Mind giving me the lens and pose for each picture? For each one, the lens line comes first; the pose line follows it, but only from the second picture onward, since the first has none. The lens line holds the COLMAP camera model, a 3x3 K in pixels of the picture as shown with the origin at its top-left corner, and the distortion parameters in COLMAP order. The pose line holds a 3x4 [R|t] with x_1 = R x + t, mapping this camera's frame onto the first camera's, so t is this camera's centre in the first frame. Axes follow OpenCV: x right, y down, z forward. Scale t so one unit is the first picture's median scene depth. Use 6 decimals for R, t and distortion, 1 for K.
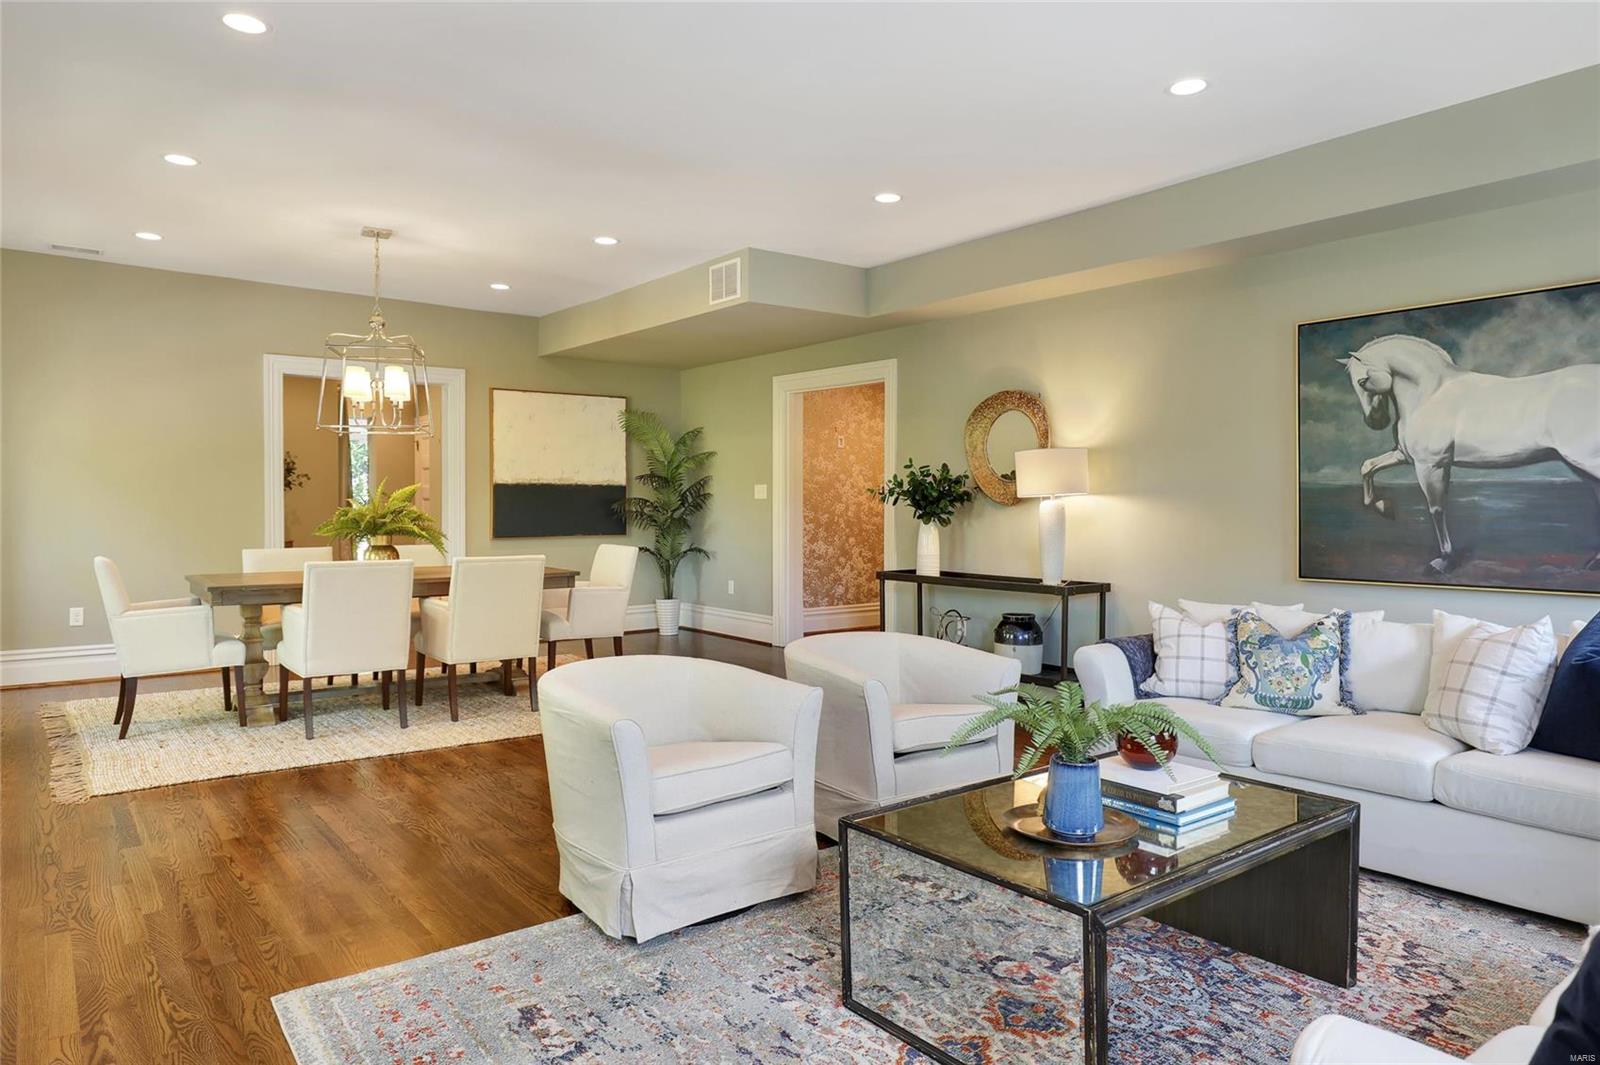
lens RADIAL K [[1044.3, 0, 821.8], [0, 1044.3, 508.7], [0, 0, 1]] dist [0.036362, -0.000181]
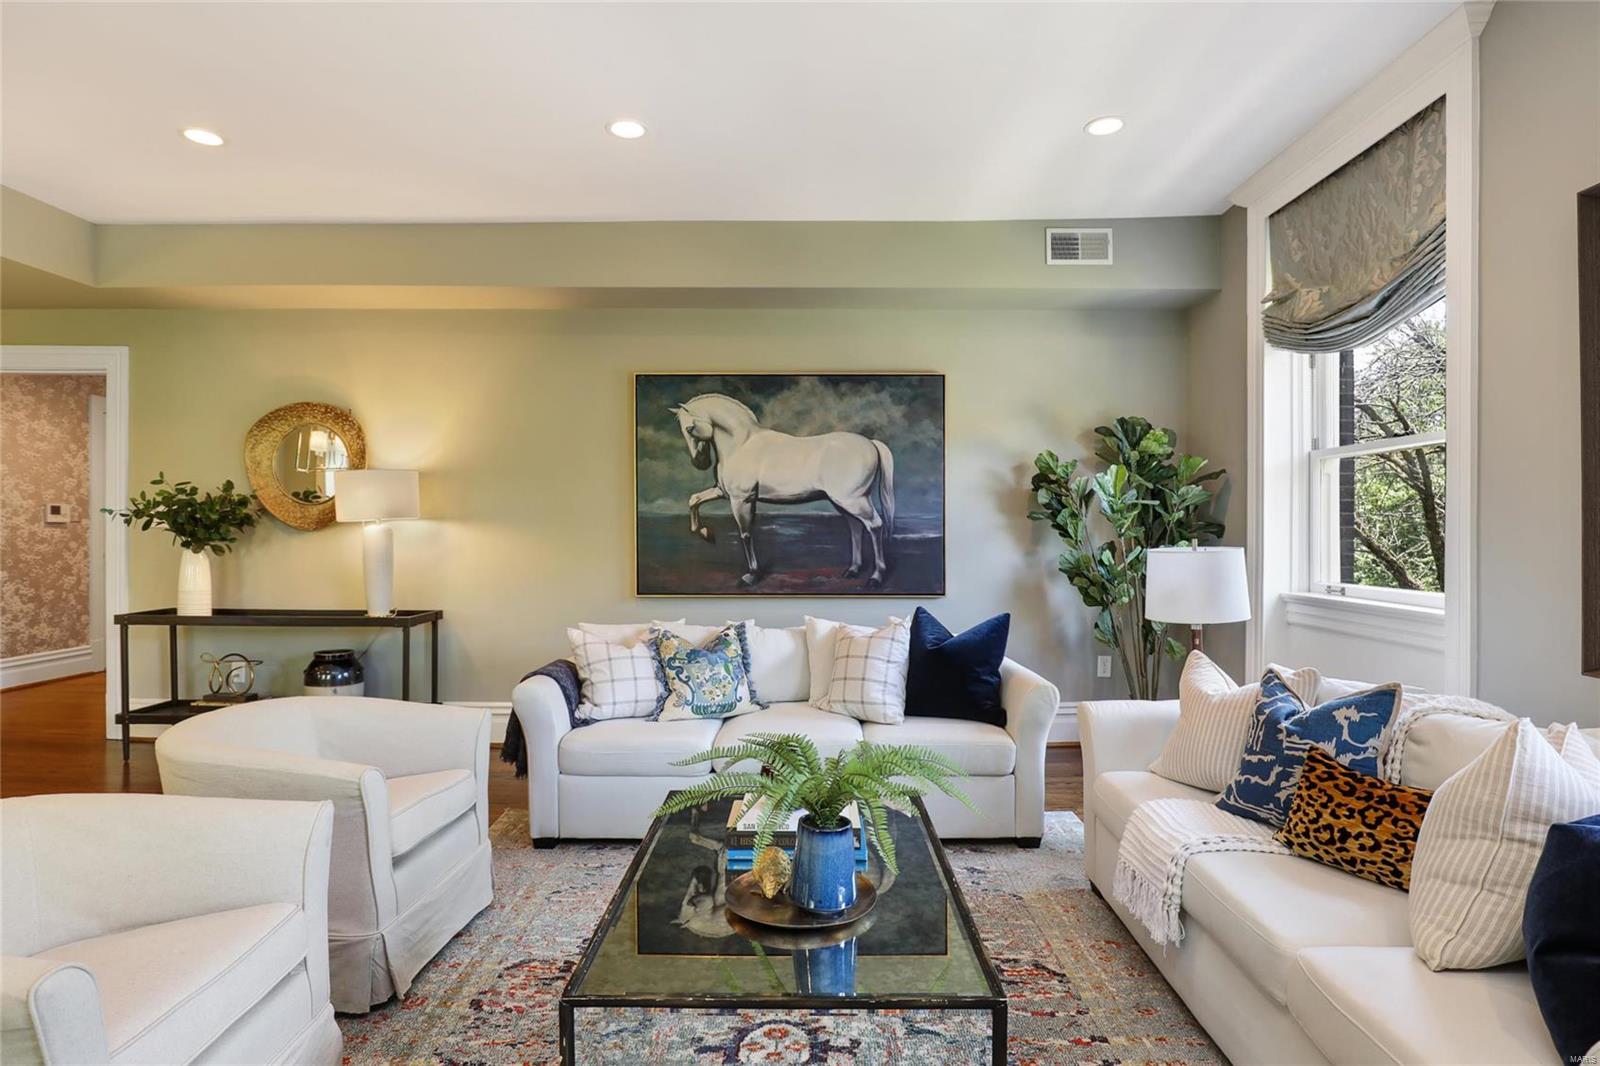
lens RADIAL K [[858.7, 0, 800.0], [0, 858.7, 533.0], [0, 0, 1]] dist [-0.003645, -0.000114]
pose [[0.632669, -0.000553, 0.774422, -0.171482], [-0.000806, 0.999999, 0.001372, -0.003482], [-0.774422, -0.001492, 0.632668, 0.288229]]
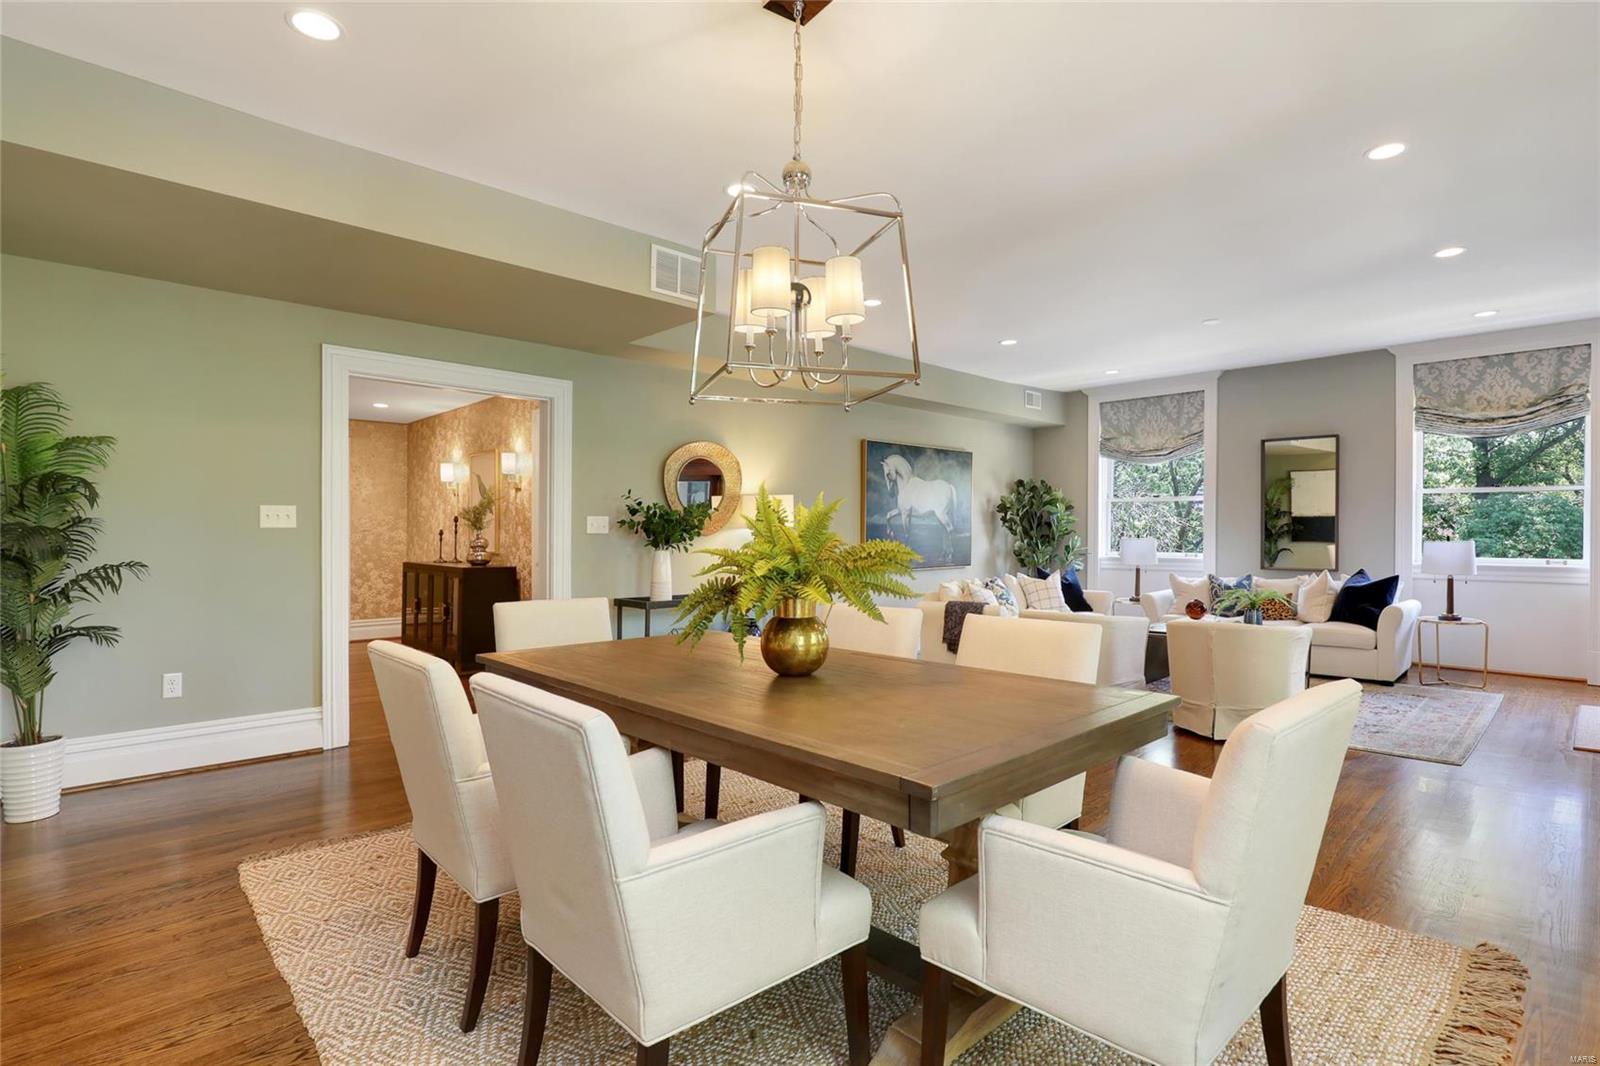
lens RADIAL K [[789.4, 0, 800.0], [0, 789.4, 533.0], [0, 0, 1]] dist [-0.025768, 0.011008]
pose [[-0.089857, -0.000602, 0.995954, -1.035781], [0.006934, 0.999975, 0.001230, -0.008767], [-0.995931, 0.007017, -0.089851, 1.340975]]
